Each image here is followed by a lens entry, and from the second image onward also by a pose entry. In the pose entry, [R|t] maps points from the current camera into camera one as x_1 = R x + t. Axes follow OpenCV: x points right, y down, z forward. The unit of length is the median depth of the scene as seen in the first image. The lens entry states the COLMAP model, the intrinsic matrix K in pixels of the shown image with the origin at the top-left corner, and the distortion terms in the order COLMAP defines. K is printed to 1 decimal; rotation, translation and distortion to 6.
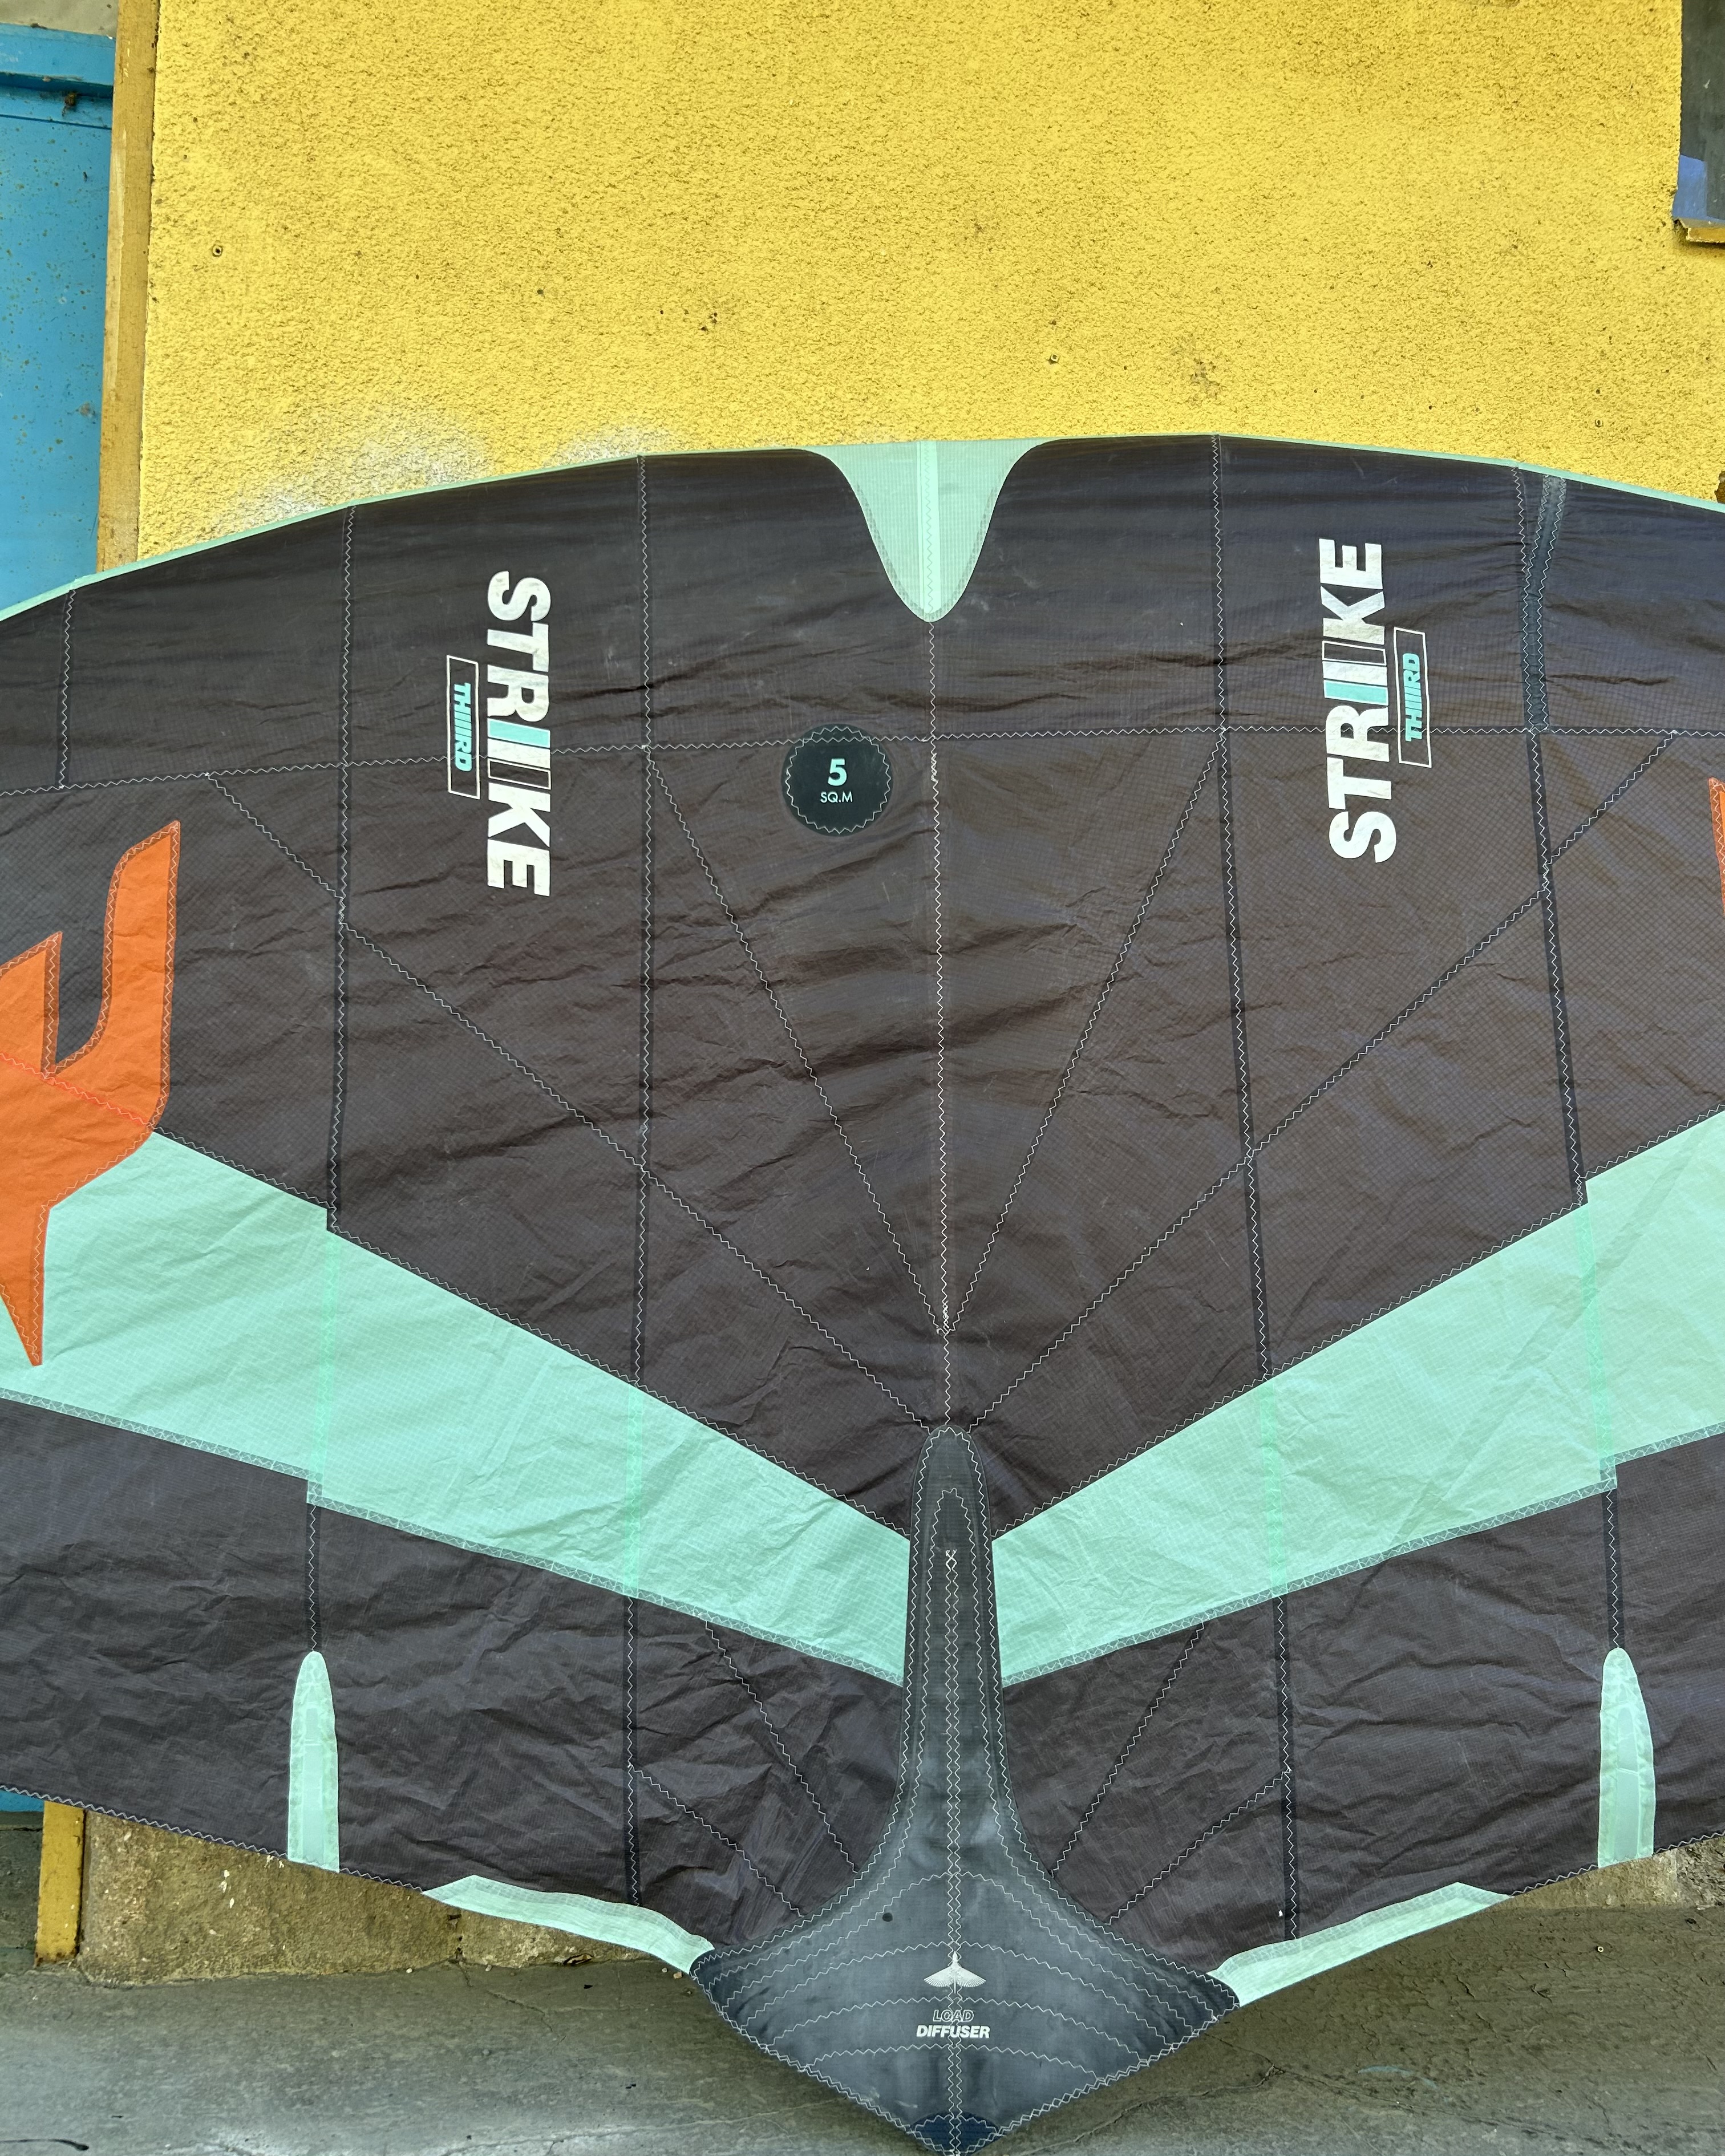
lens RADIAL K [[1748.1, 0, 873.9], [0, 1748.1, 1092.6], [0, 0, 1]] dist [0.032931, -0.032928]
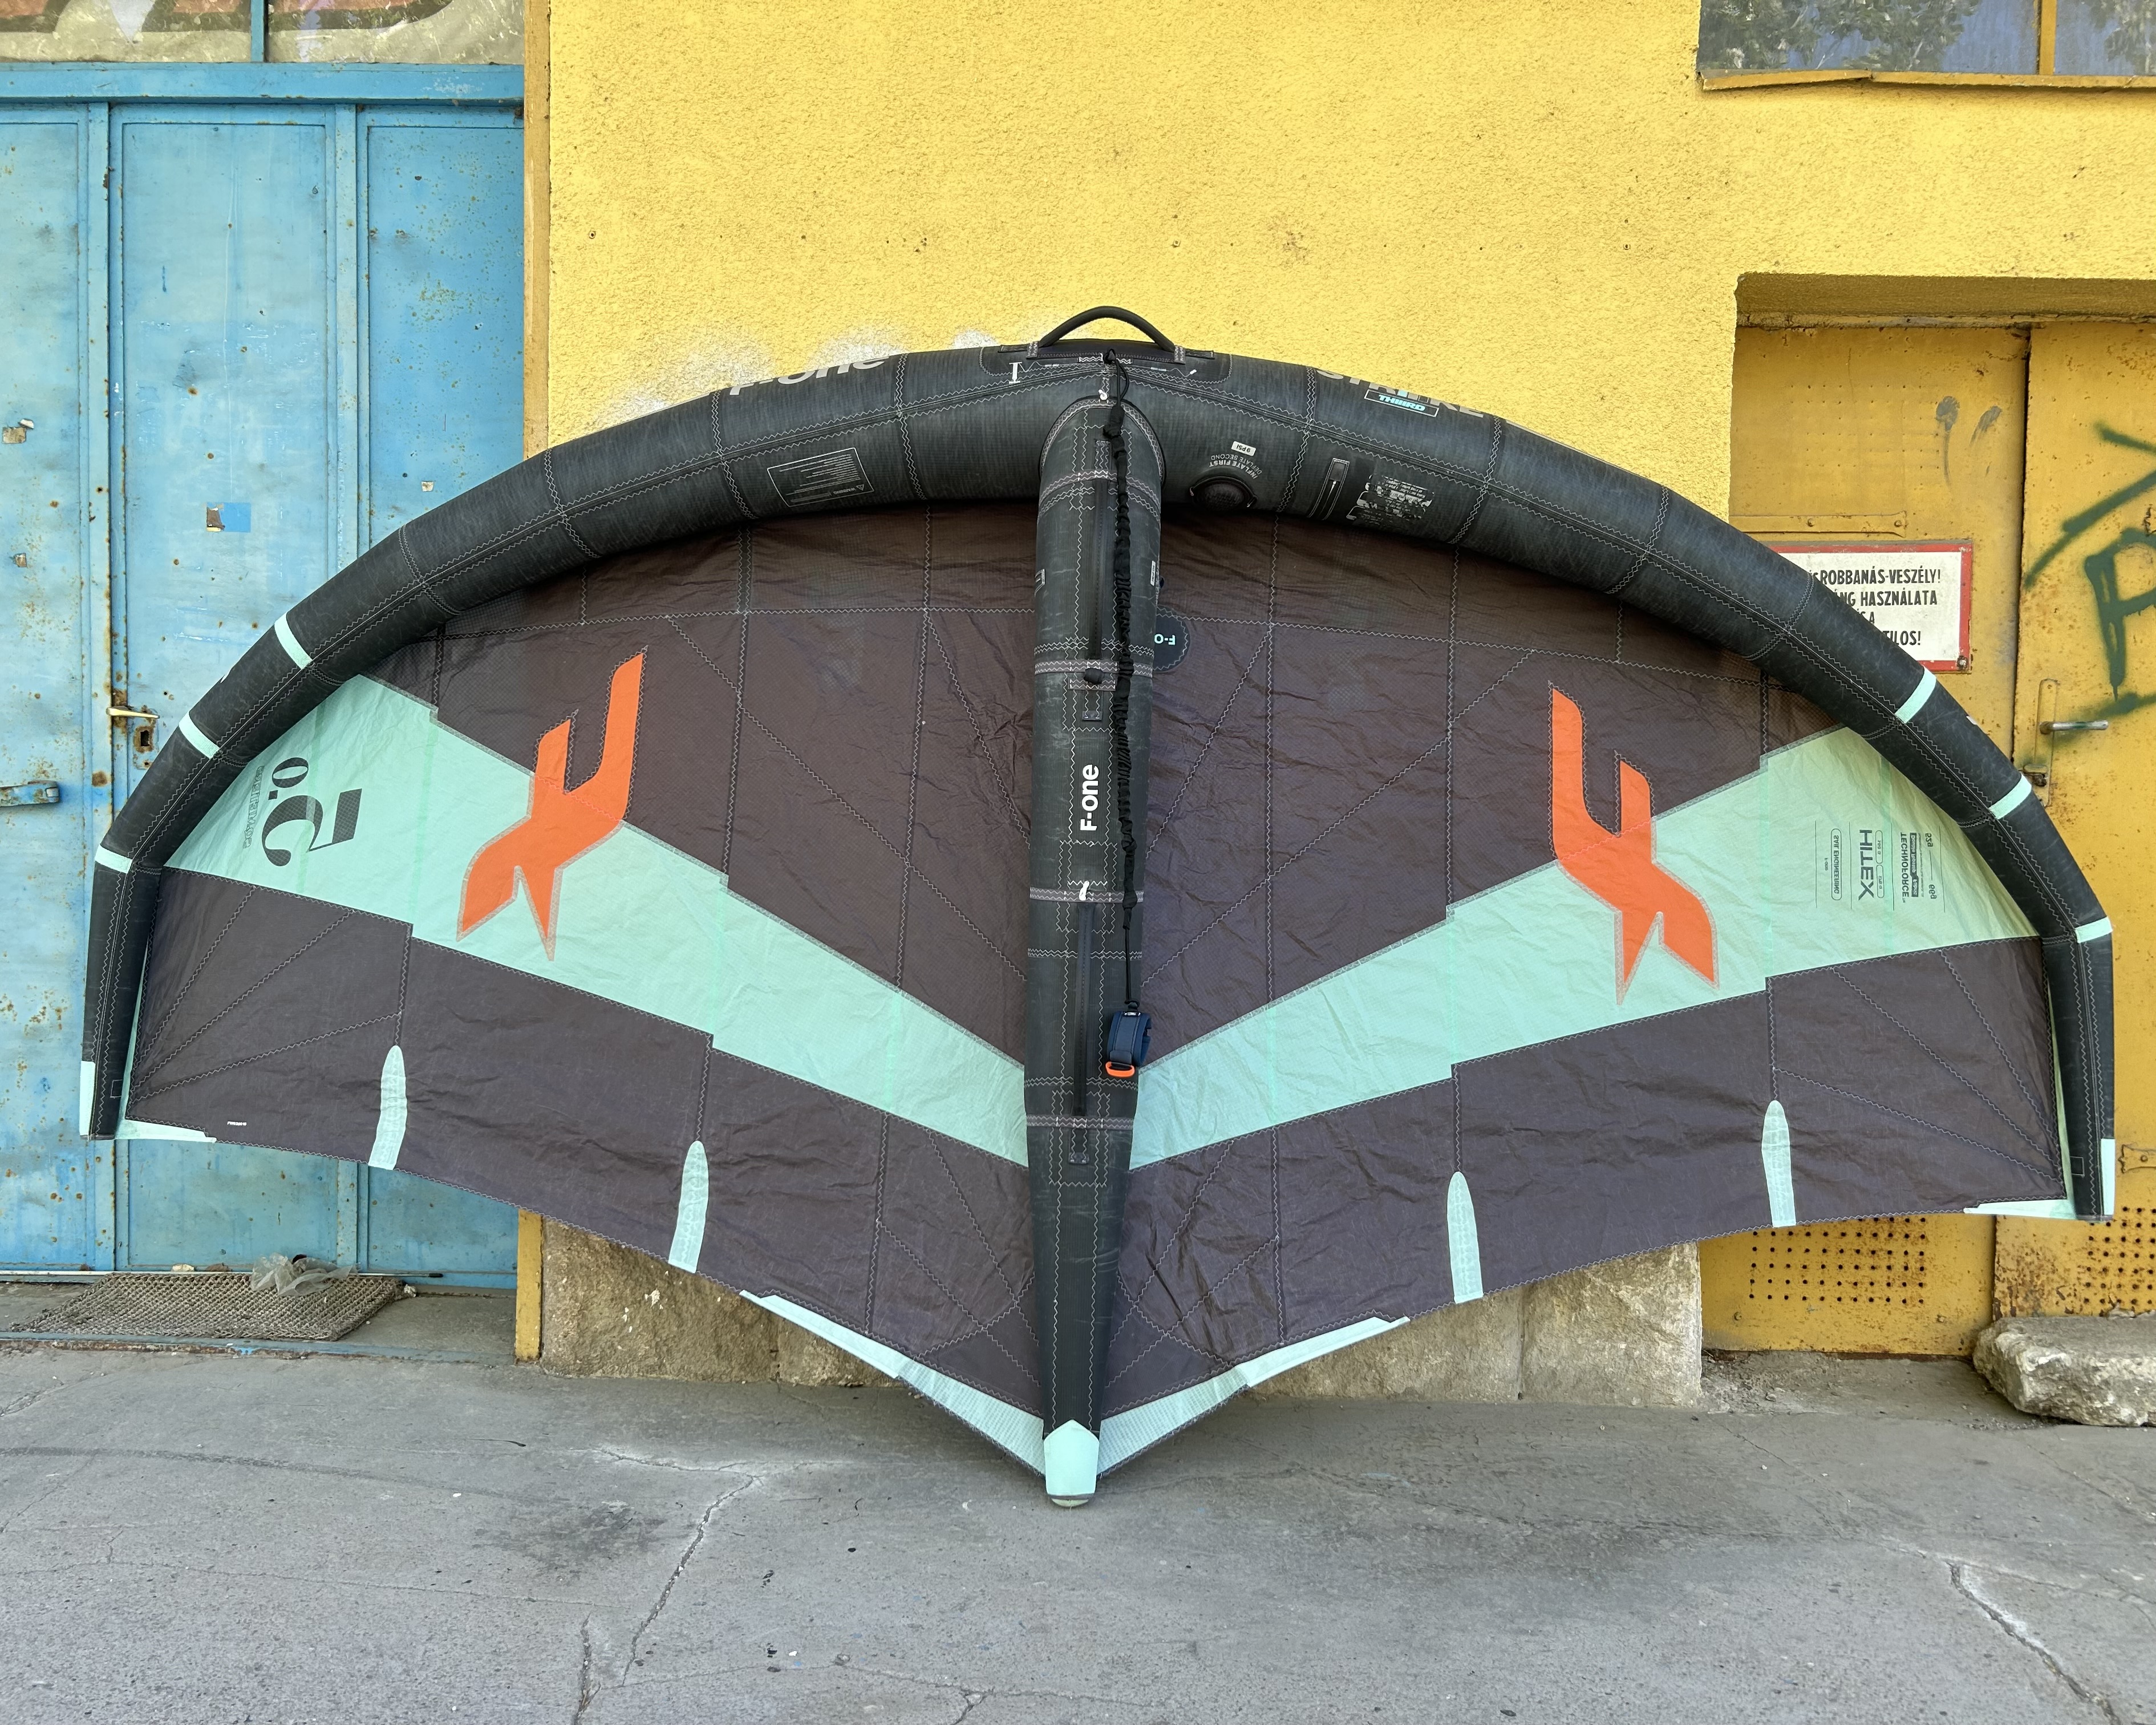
lens RADIAL K [[1748.1, 0, 1075.6], [0, 1748.1, 870.7], [0, 0, 1]] dist [0.032931, -0.032928]
pose [[0.976264, -0.011801, -0.216264, 0.363008], [0.019653, 0.999222, 0.034193, 0.018394], [0.215692, -0.037632, 0.975736, -0.406869]]
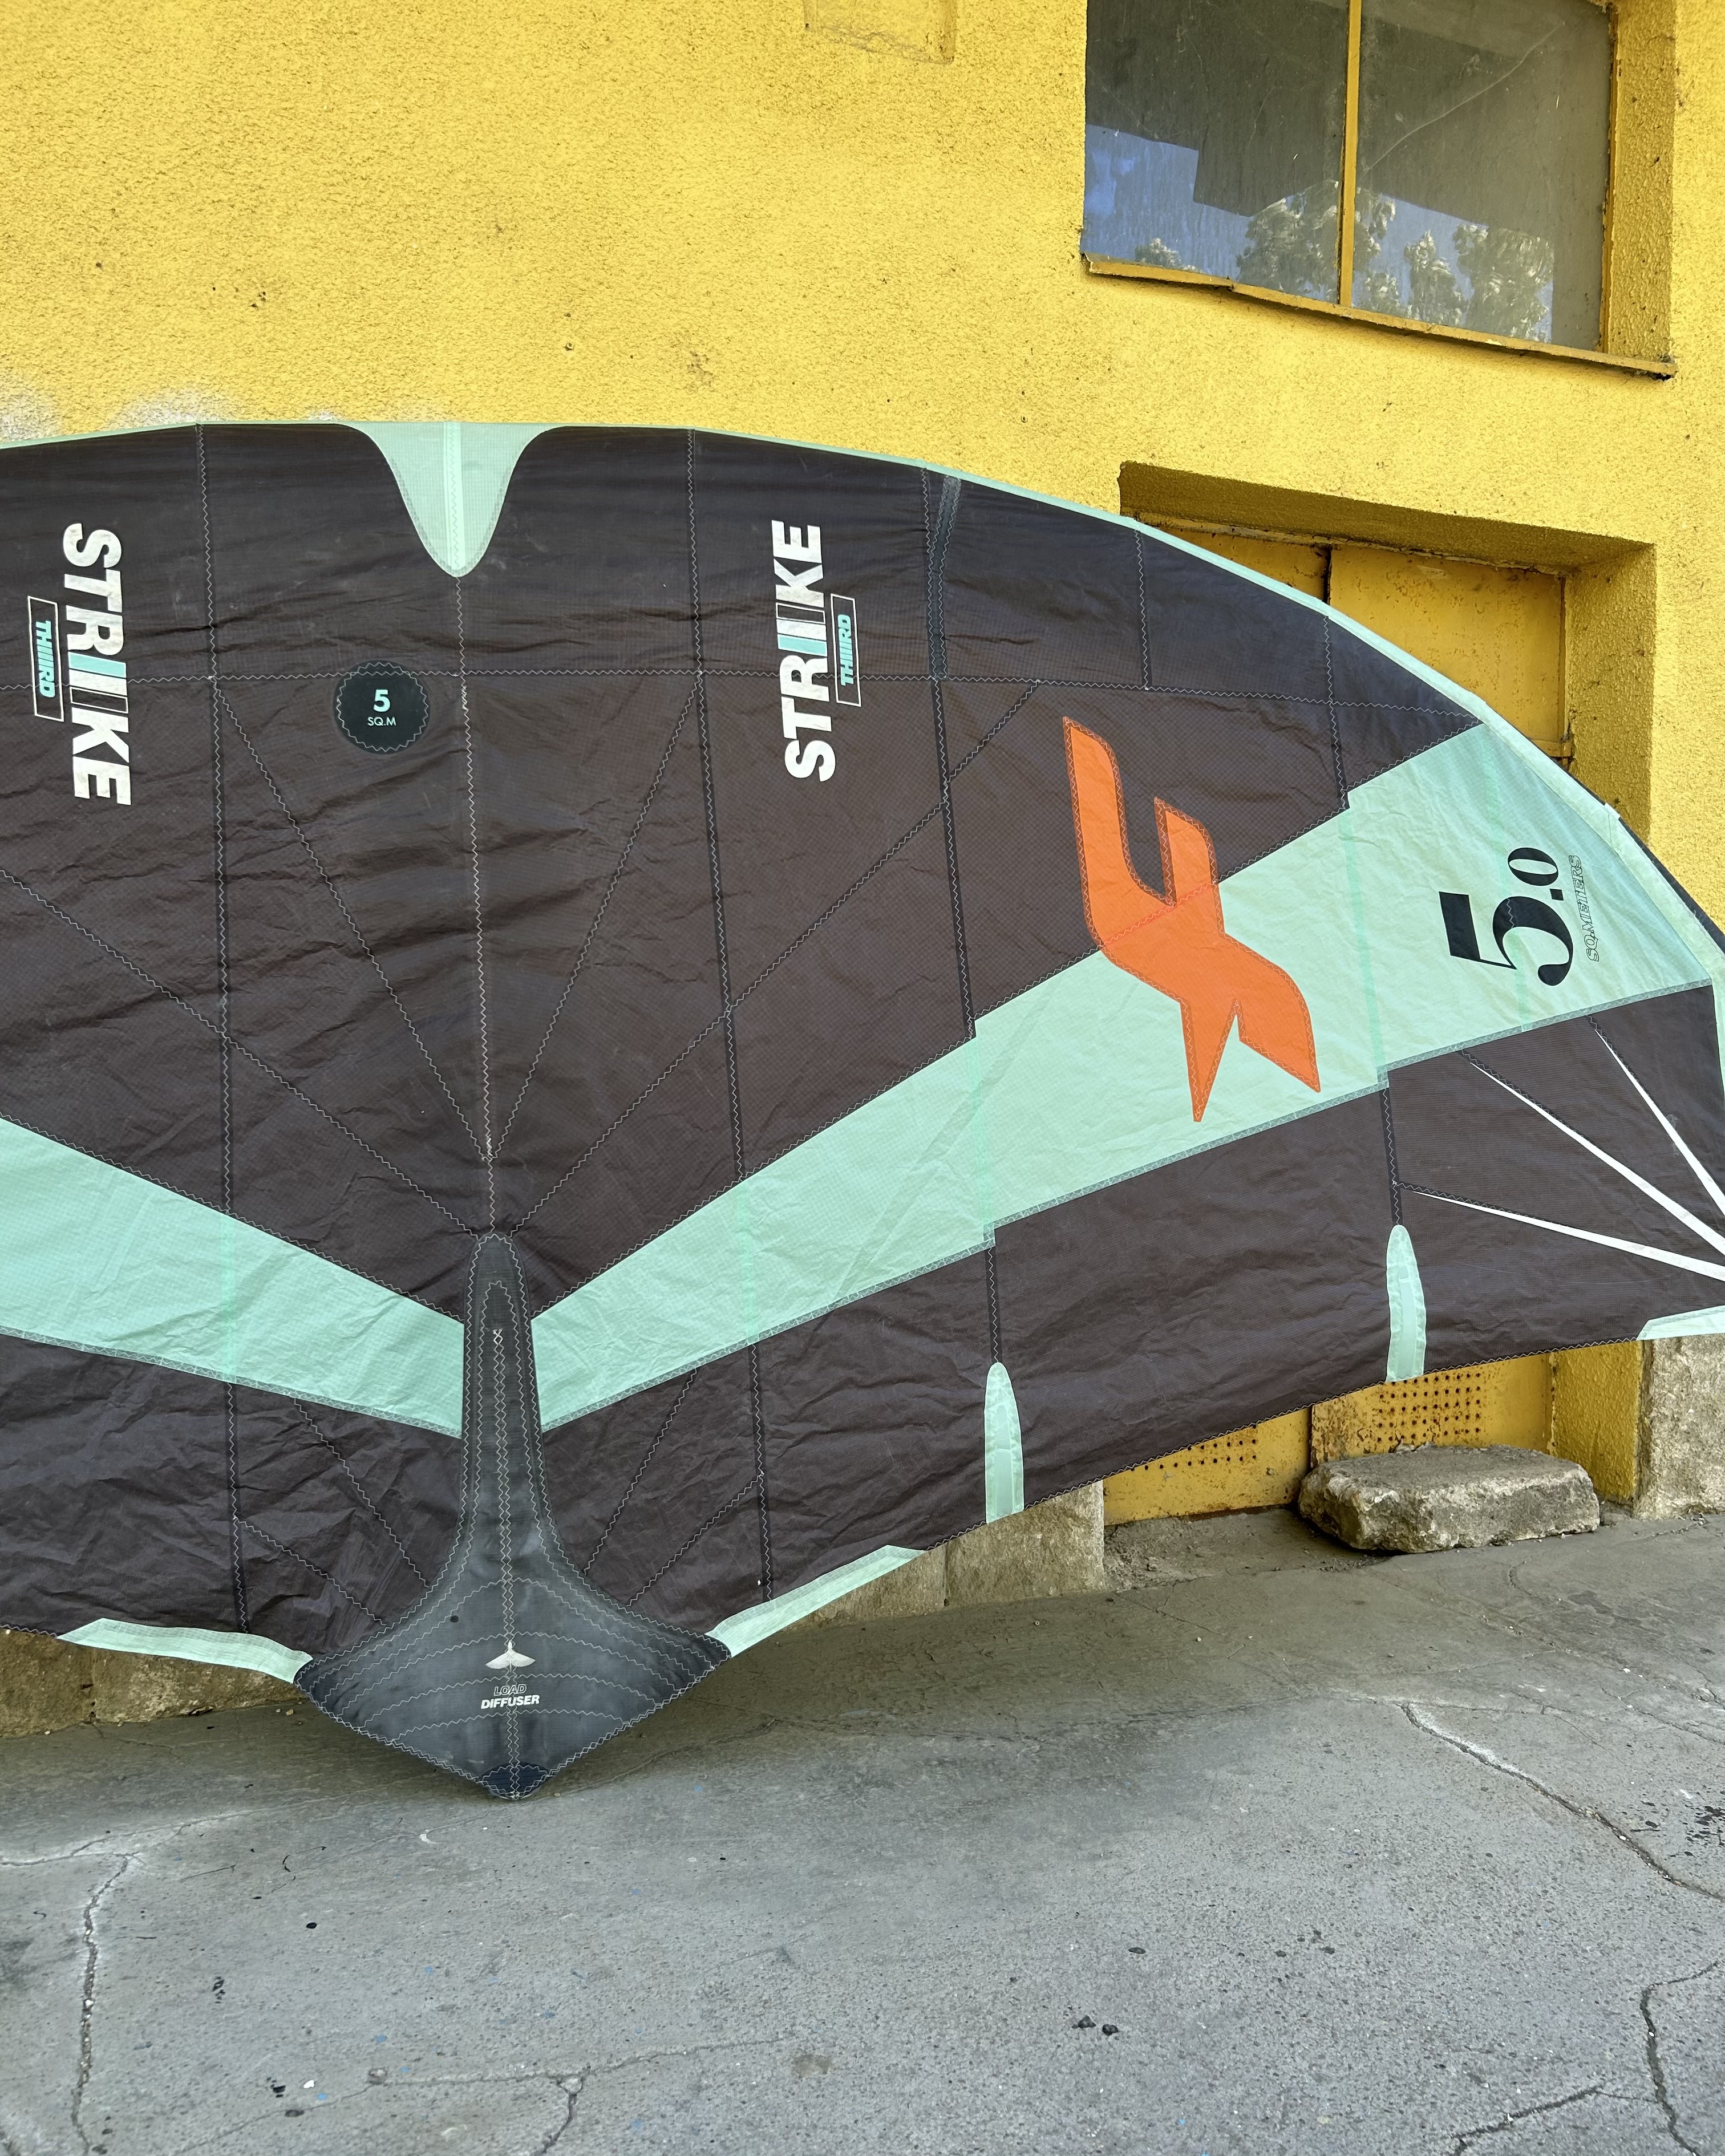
lens RADIAL K [[1748.1, 0, 880.2], [0, 1748.1, 1086.9], [0, 0, 1]] dist [0.032931, -0.032928]
pose [[0.978109, -0.034527, 0.205206, 0.054675], [0.024498, 0.998387, 0.051218, 0.026611], [-0.206644, -0.045070, 0.977378, -0.252151]]
